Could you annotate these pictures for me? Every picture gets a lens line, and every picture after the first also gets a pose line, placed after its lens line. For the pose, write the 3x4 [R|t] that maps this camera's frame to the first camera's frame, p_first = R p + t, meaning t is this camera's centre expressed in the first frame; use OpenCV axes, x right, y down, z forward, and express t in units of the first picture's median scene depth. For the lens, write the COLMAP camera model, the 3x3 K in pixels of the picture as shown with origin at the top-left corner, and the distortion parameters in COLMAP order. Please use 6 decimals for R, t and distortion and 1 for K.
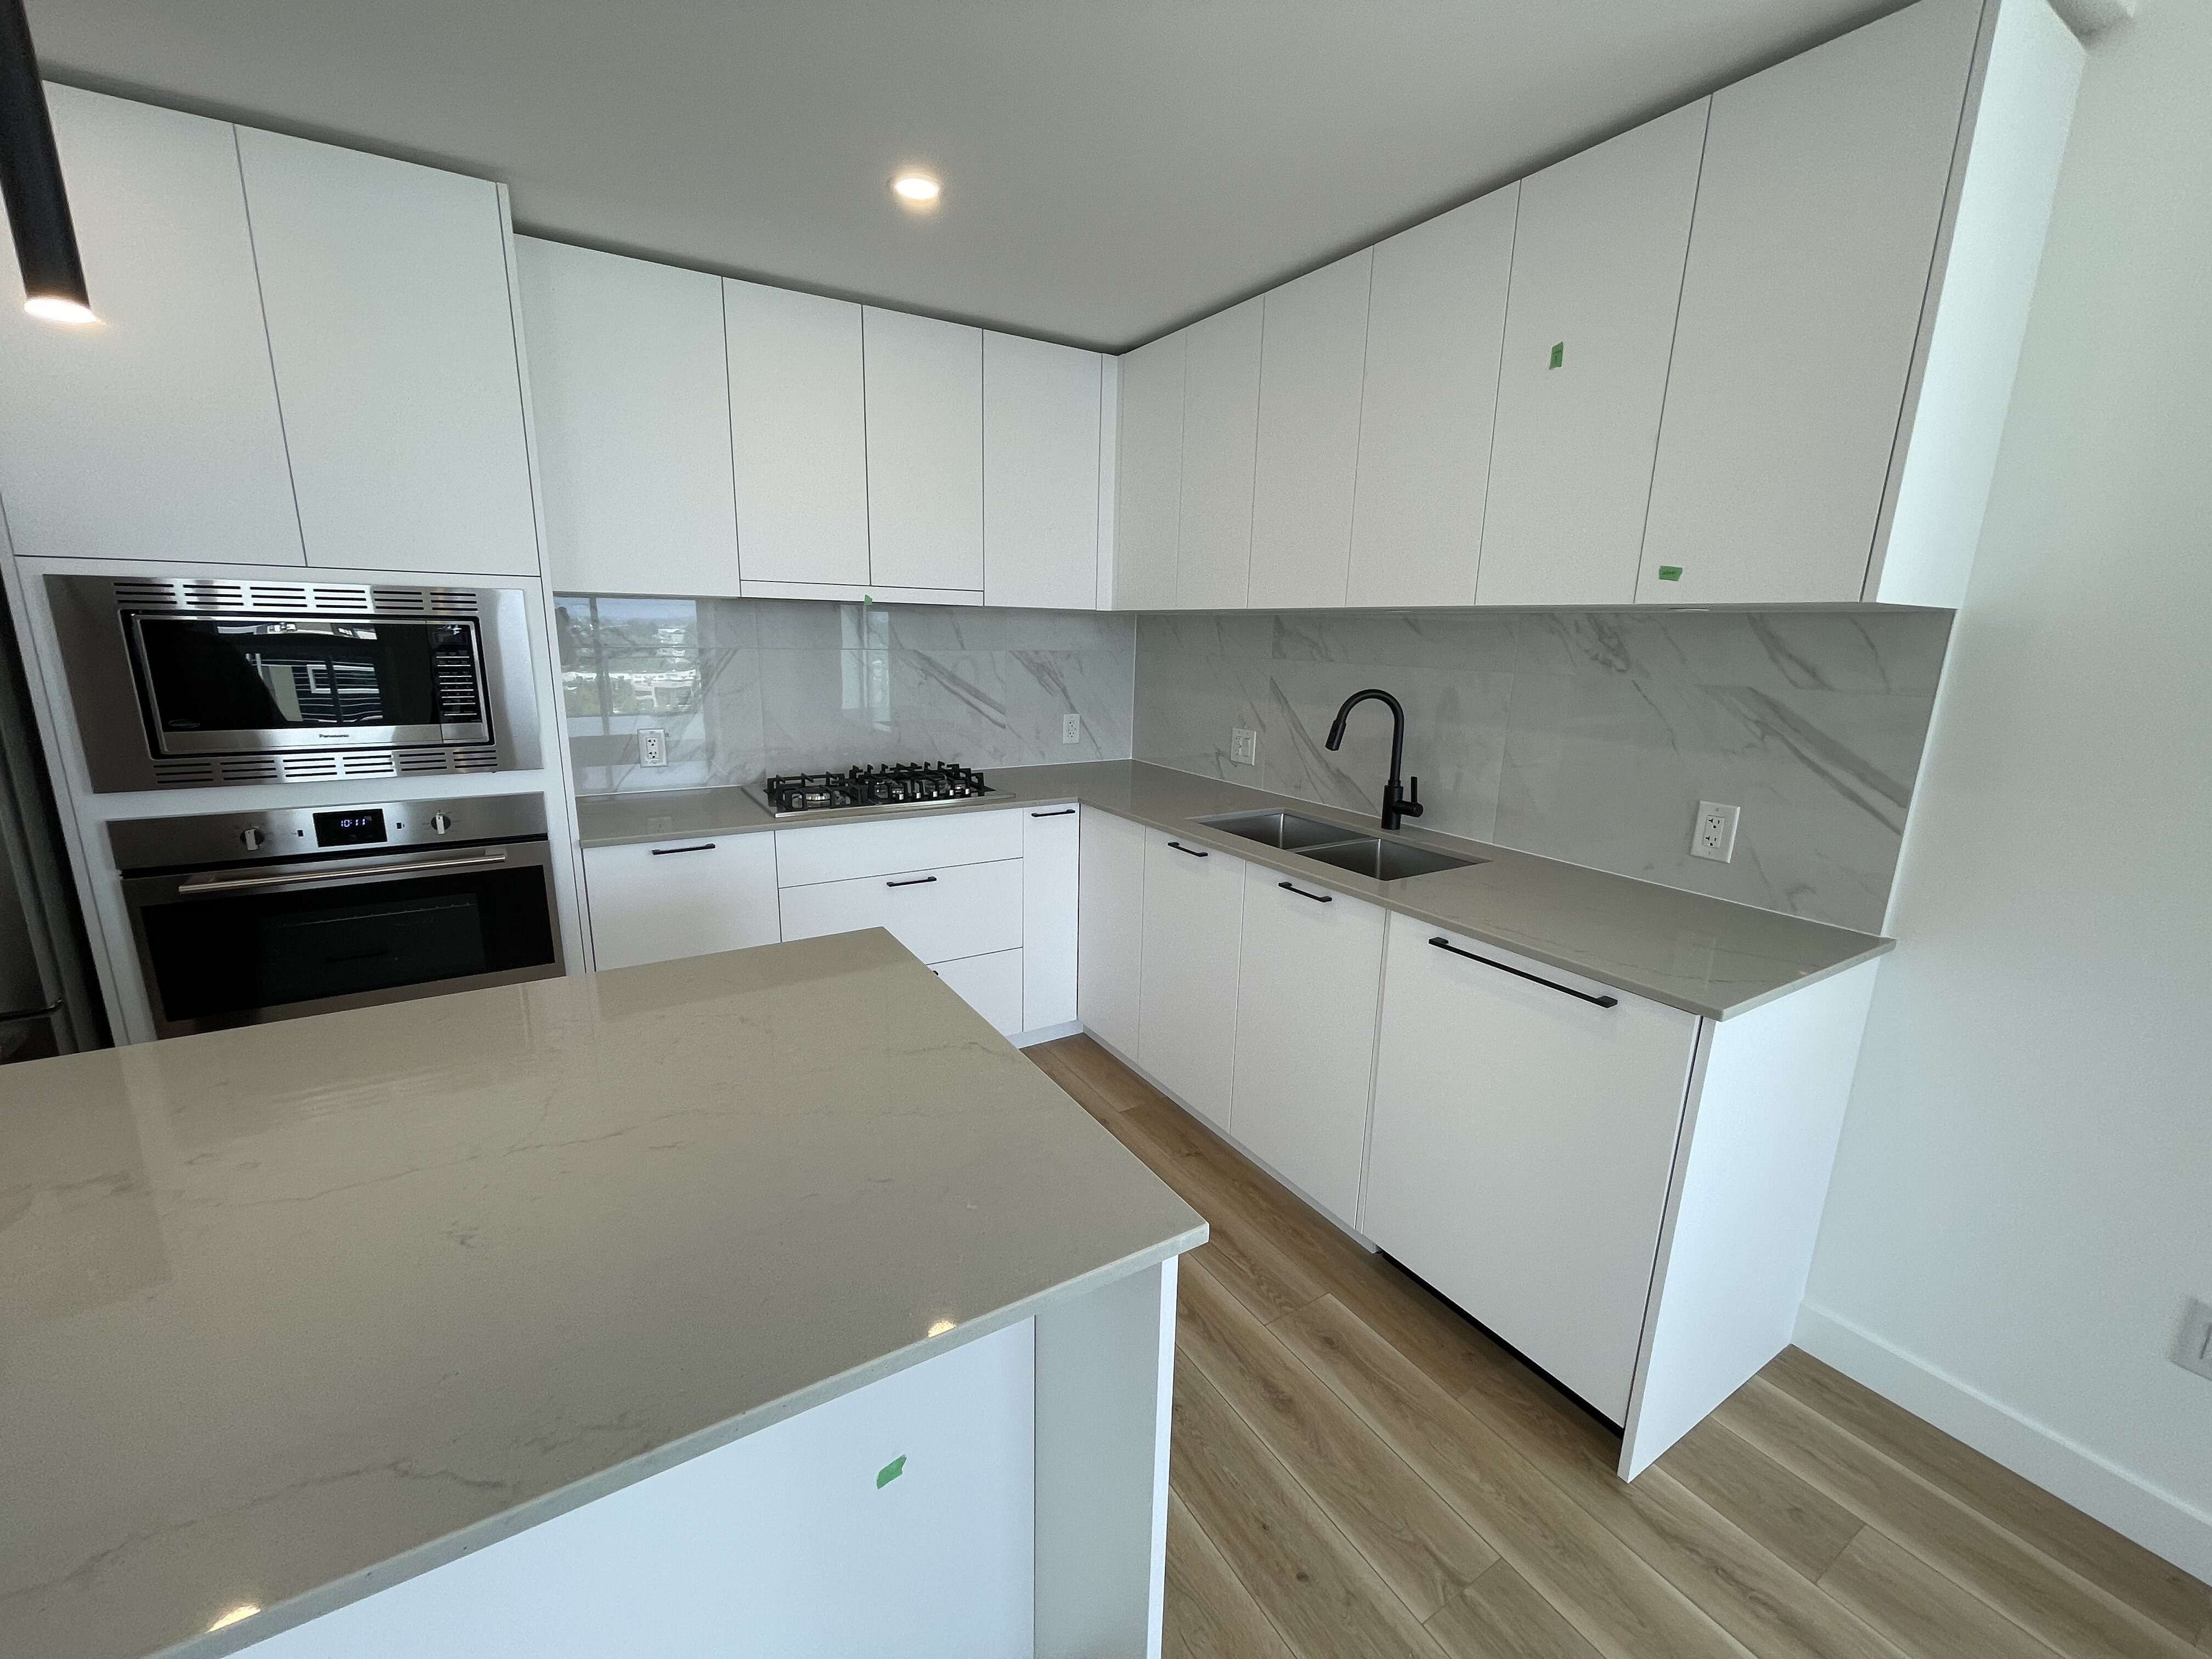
lens RADIAL K [[892.5, 0, 1106.0], [0, 892.5, 829.5], [0, 0, 1]] dist [0.001260, -0.000102]
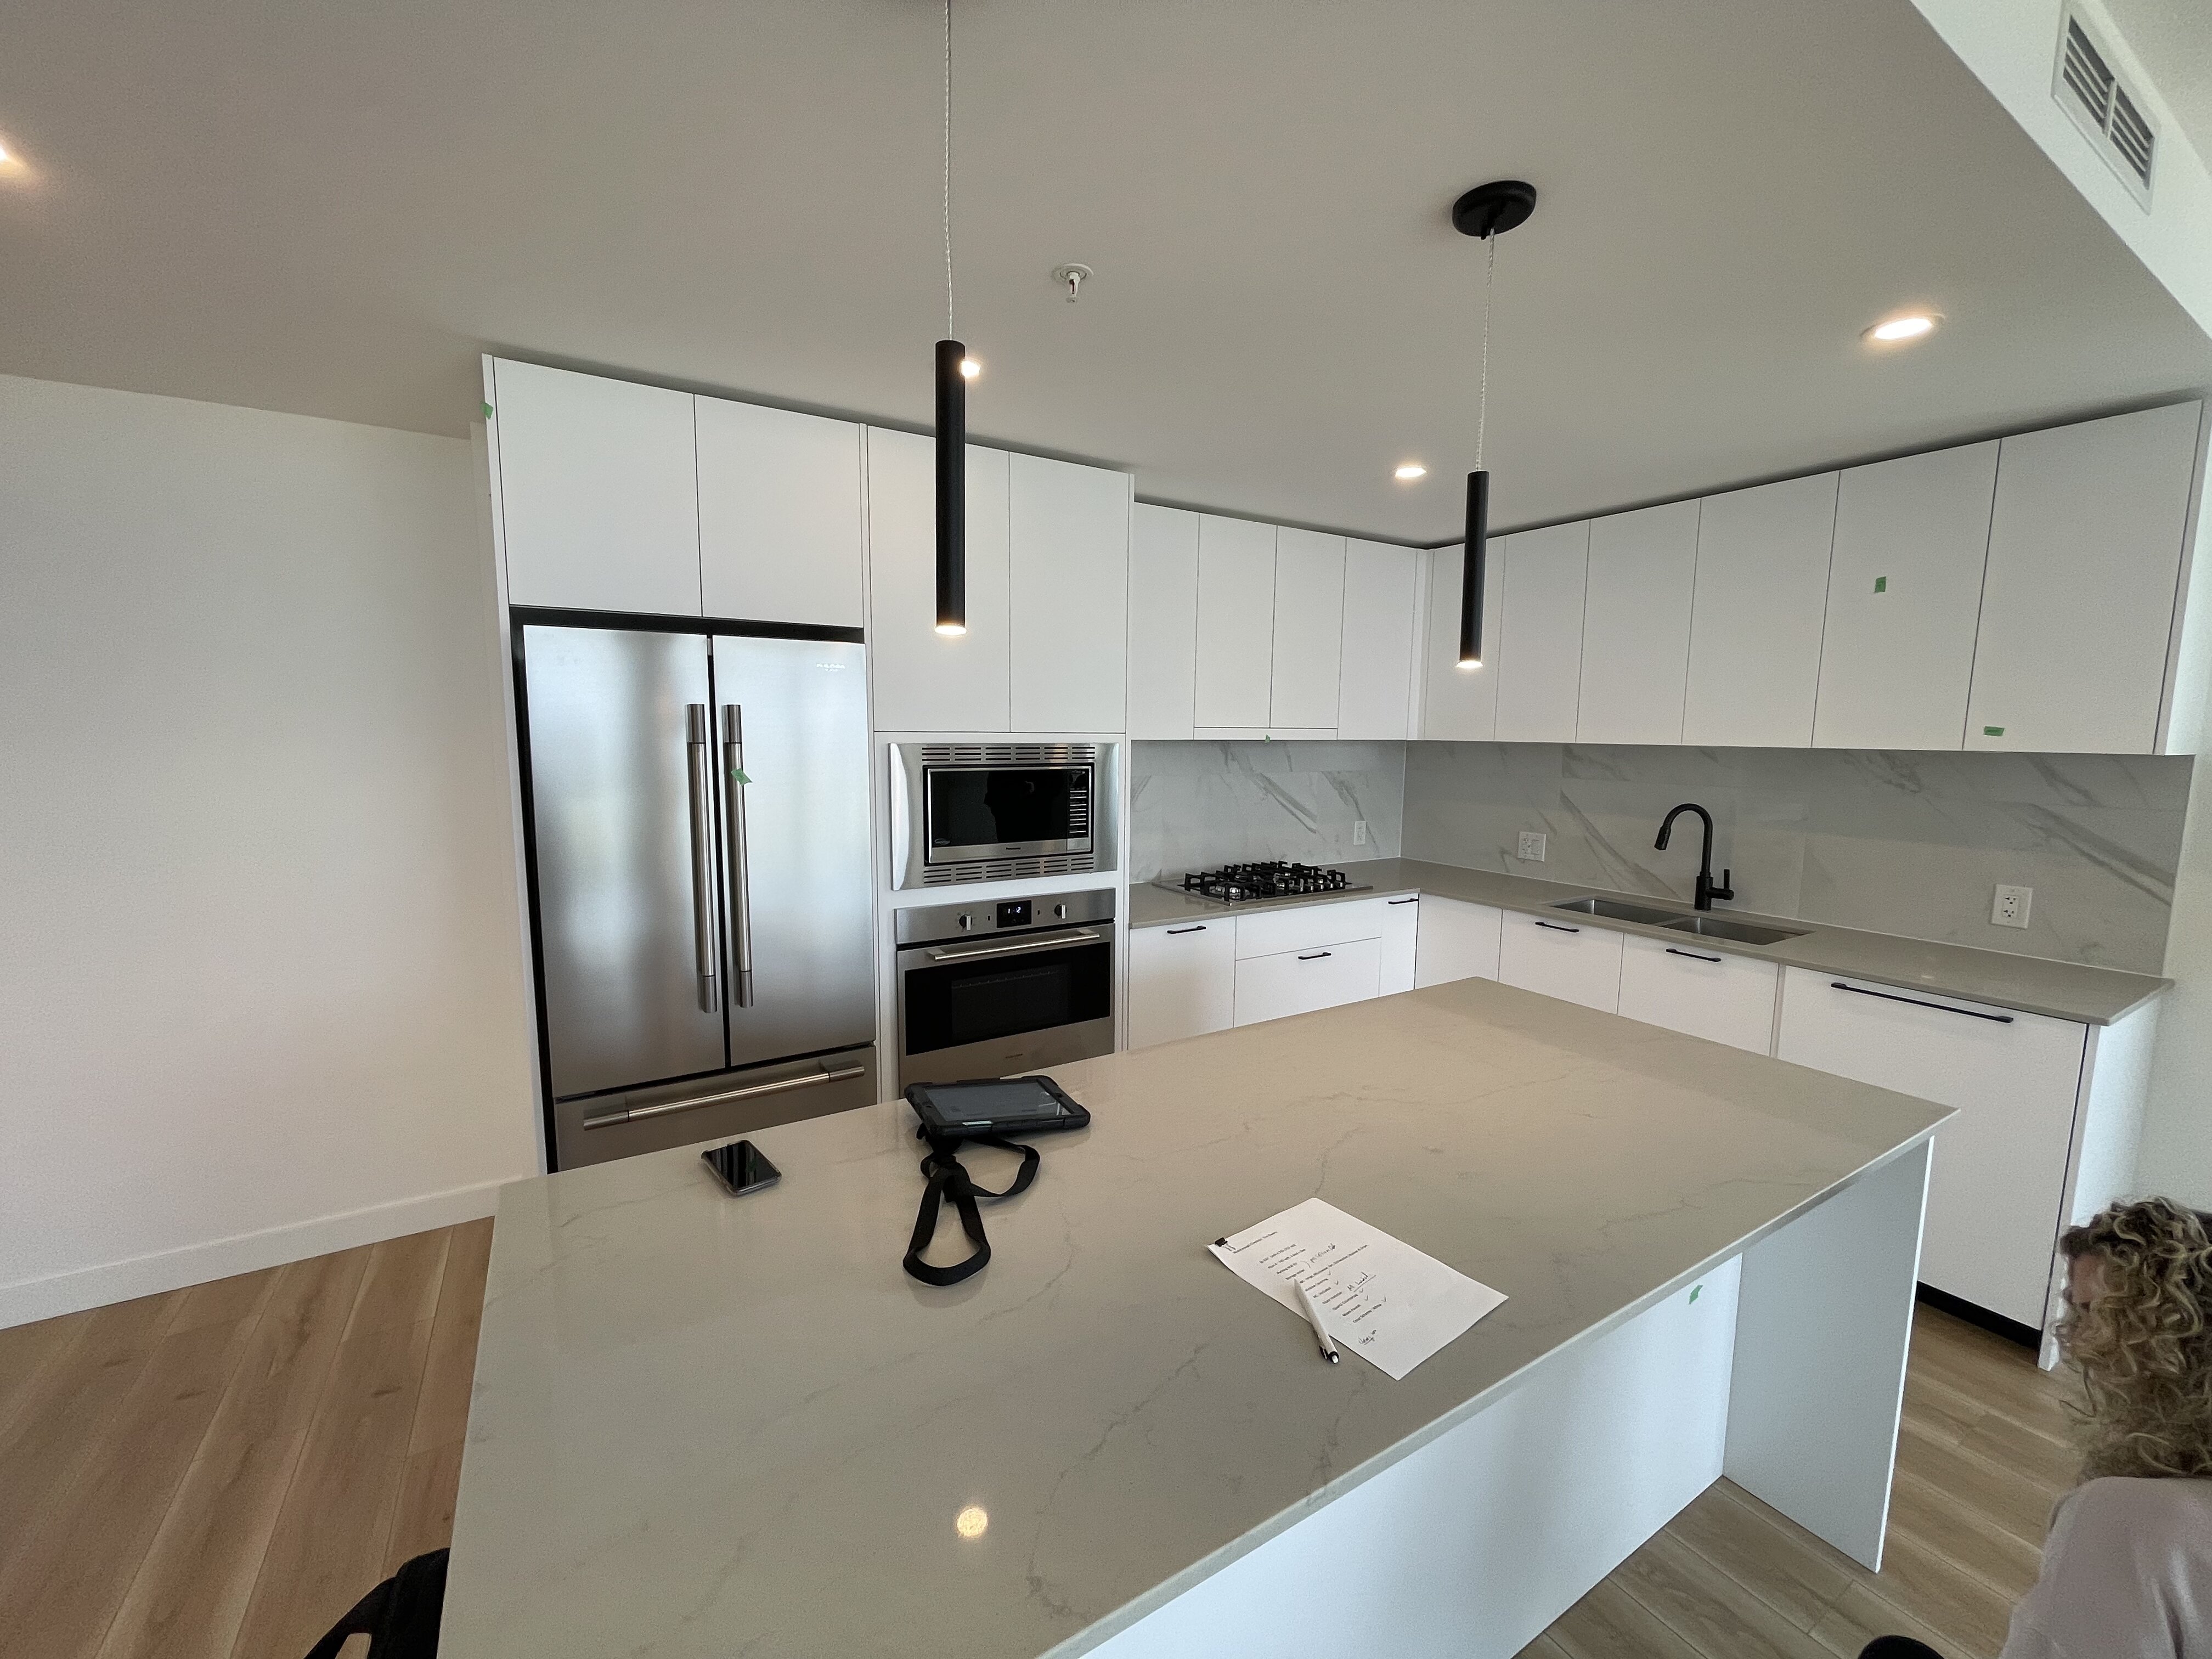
lens RADIAL K [[892.5, 0, 1106.0], [0, 892.5, 829.5], [0, 0, 1]] dist [0.001260, -0.000102]
pose [[0.999944, -0.010620, -0.000287, -0.657667], [0.010527, 0.994106, -0.107904, 0.017154], [0.001431, 0.107895, 0.994161, -0.362383]]
